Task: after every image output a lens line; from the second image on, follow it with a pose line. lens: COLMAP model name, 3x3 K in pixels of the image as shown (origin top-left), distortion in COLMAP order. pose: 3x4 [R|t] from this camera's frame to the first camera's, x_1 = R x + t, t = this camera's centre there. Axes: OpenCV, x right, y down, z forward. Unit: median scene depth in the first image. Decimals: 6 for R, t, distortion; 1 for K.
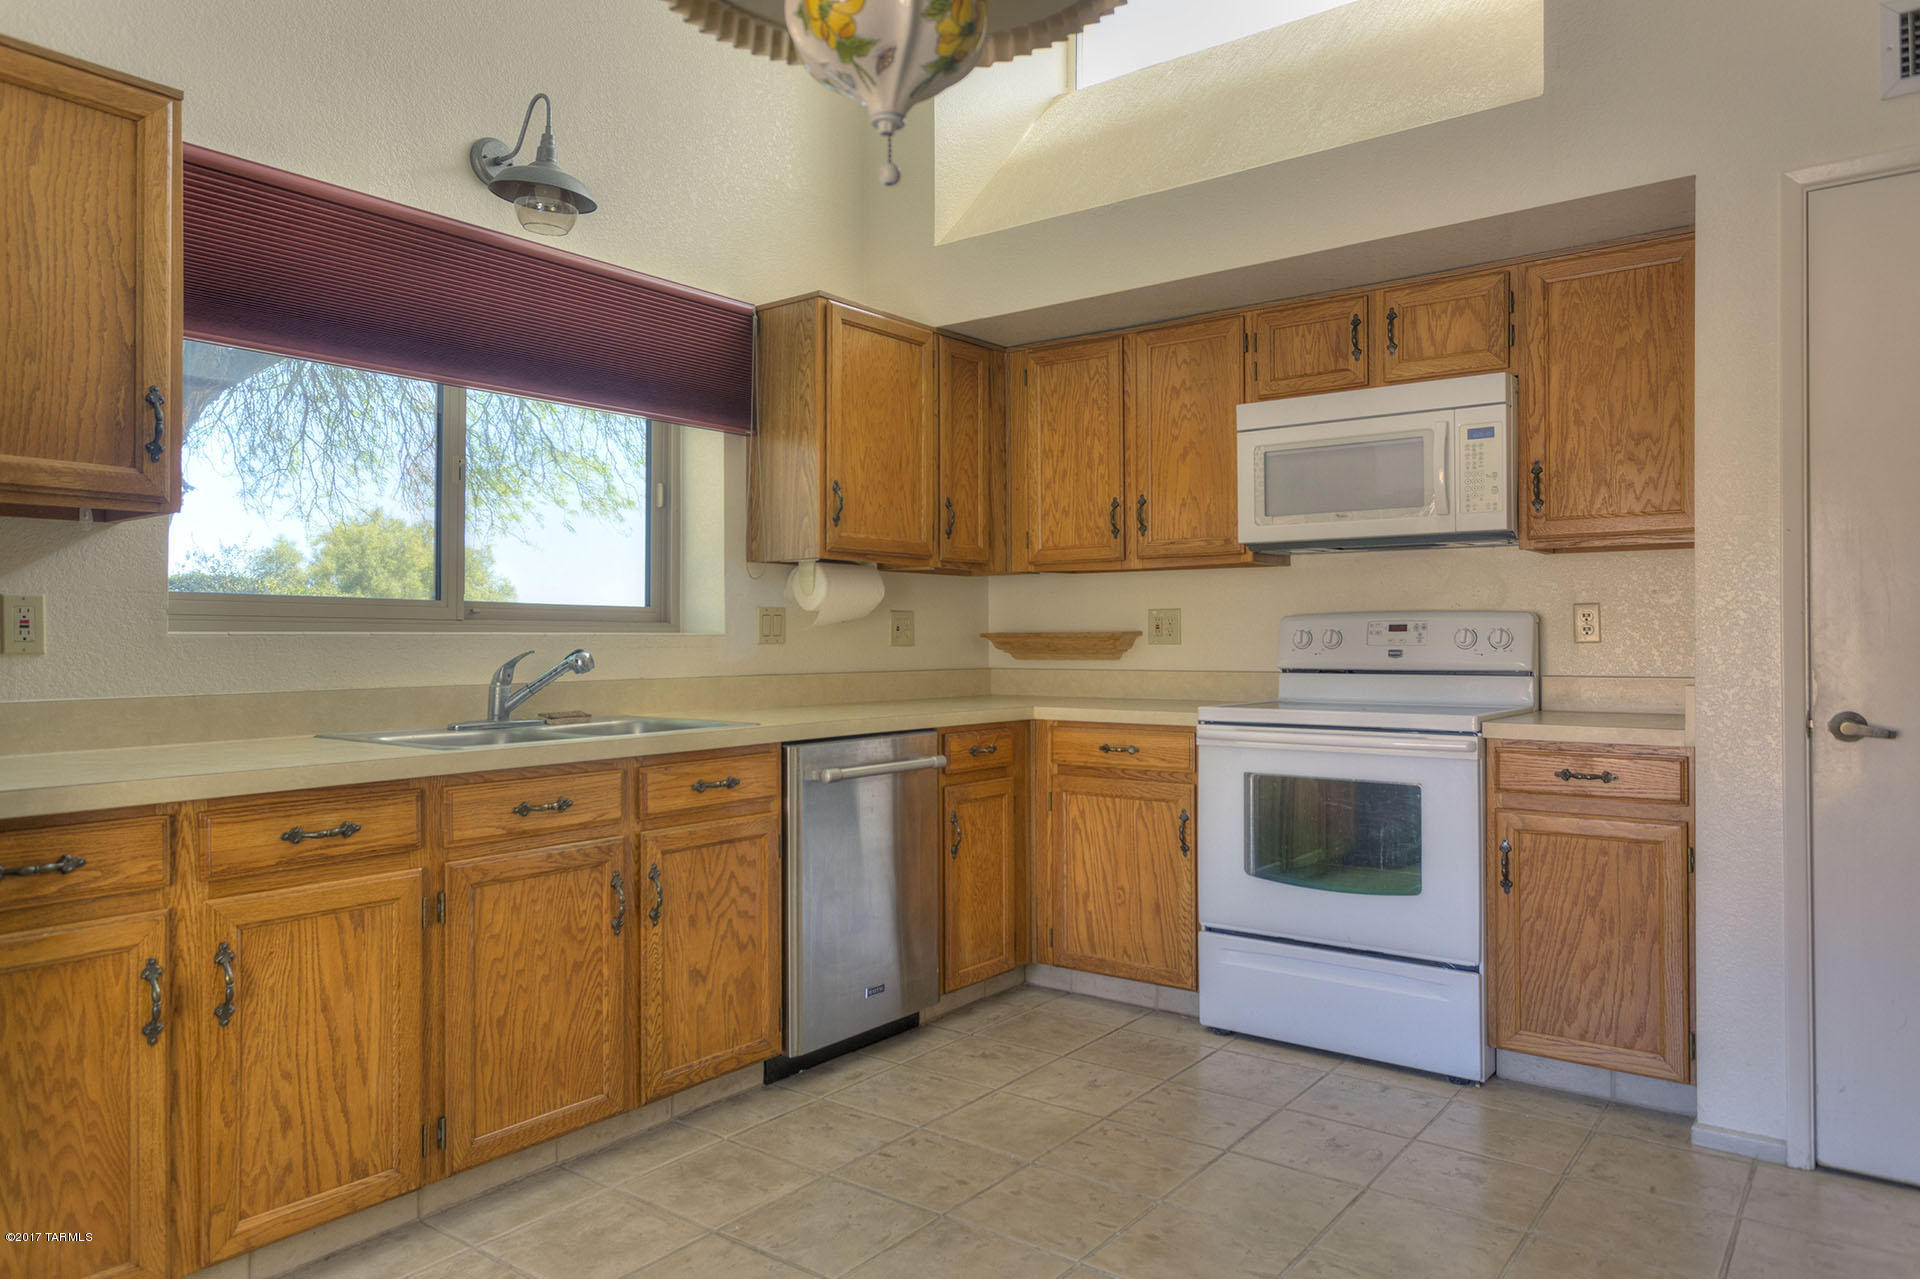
lens RADIAL K [[1238.2, 0, 960.0], [0, 1238.2, 639.5], [0, 0, 1]] dist [0.011763, 0.001682]
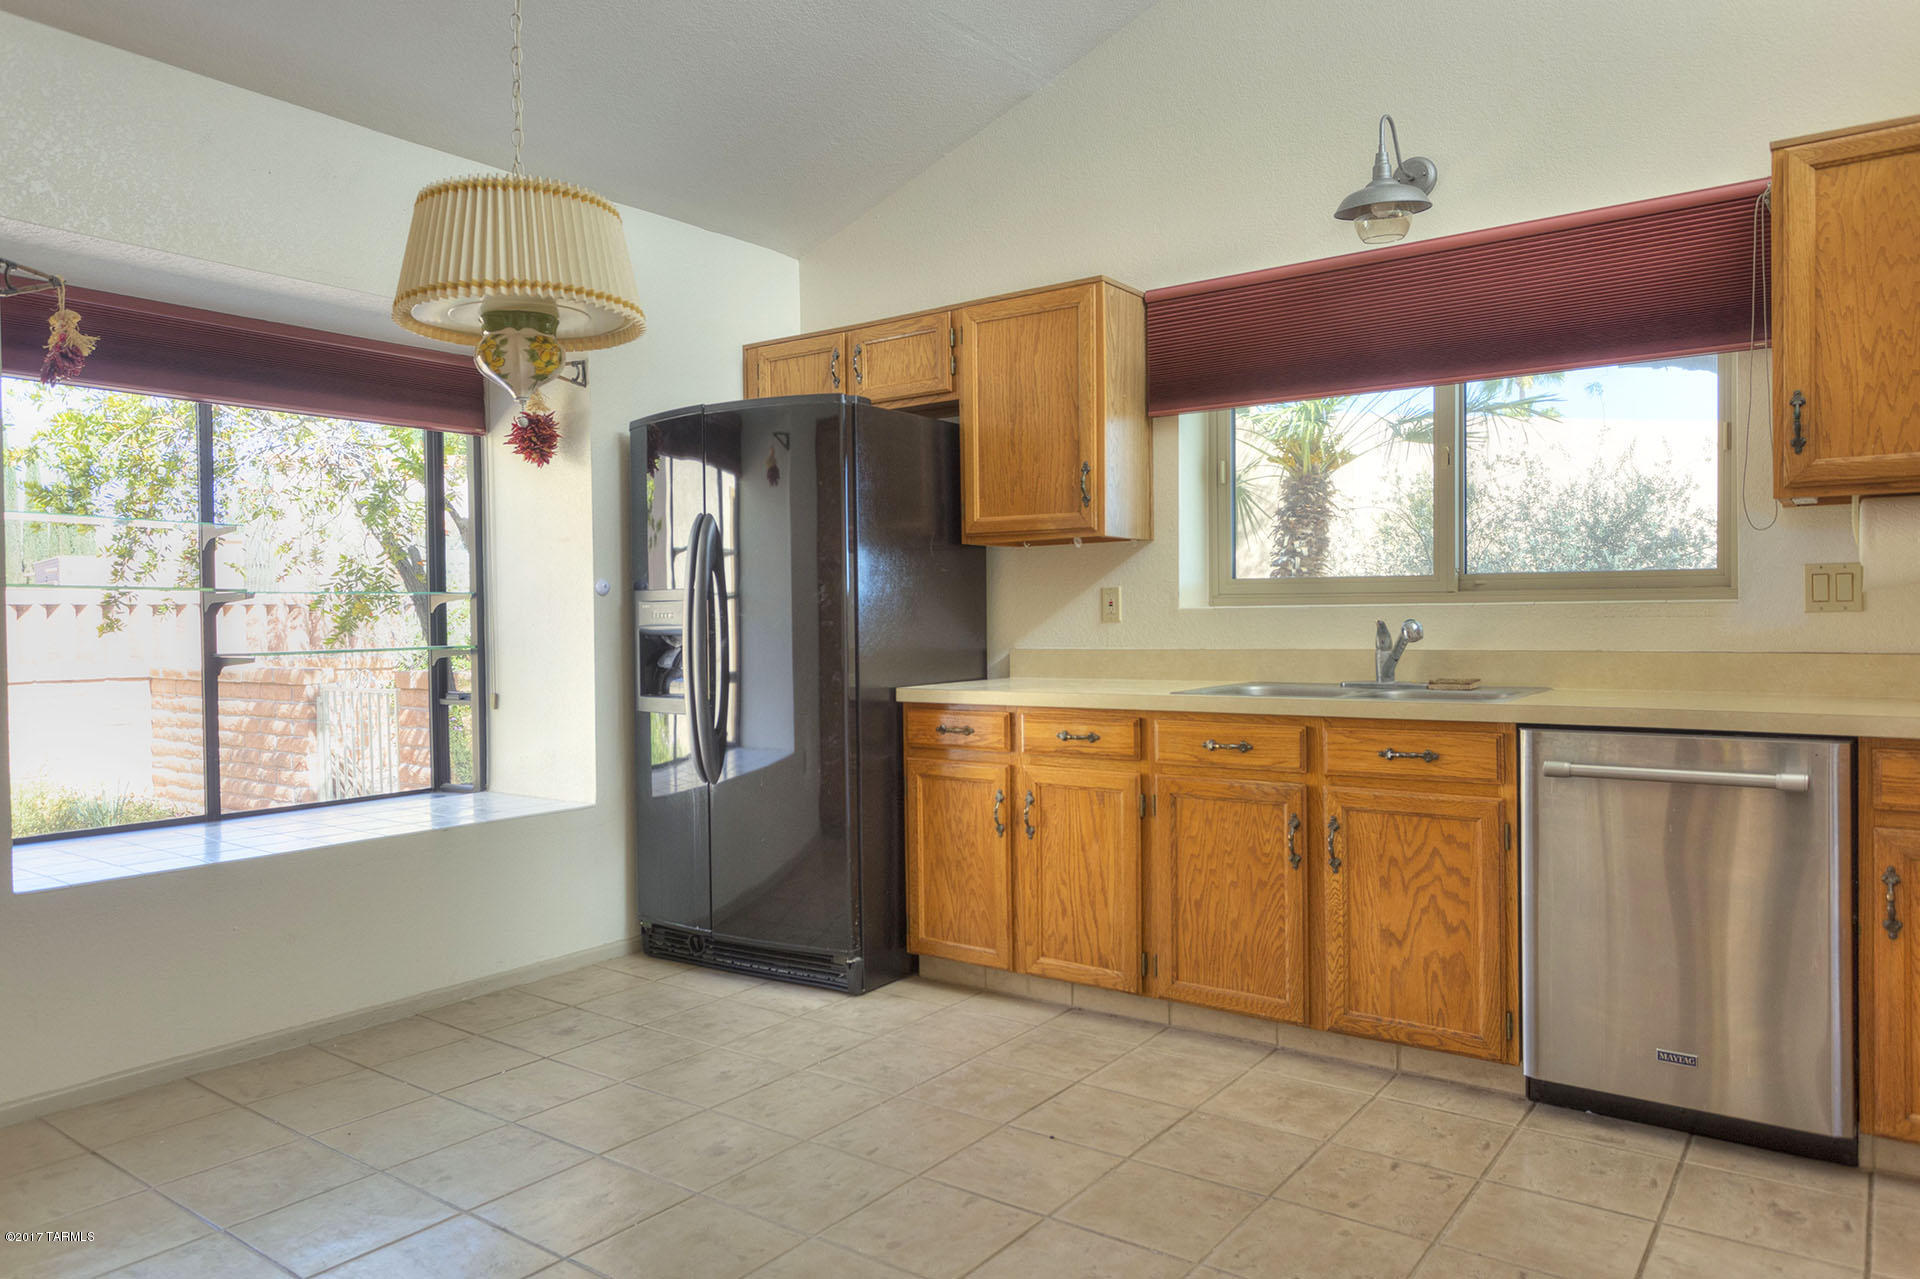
lens RADIAL K [[1238.2, 0, 960.0], [0, 1238.2, 639.5], [0, 0, 1]] dist [0.011763, 0.001682]
pose [[0.040989, 0.021609, -0.998926, 0.882016], [0.009865, 0.999709, 0.022030, -0.003016], [0.999111, -0.010758, 0.040763, 0.664809]]
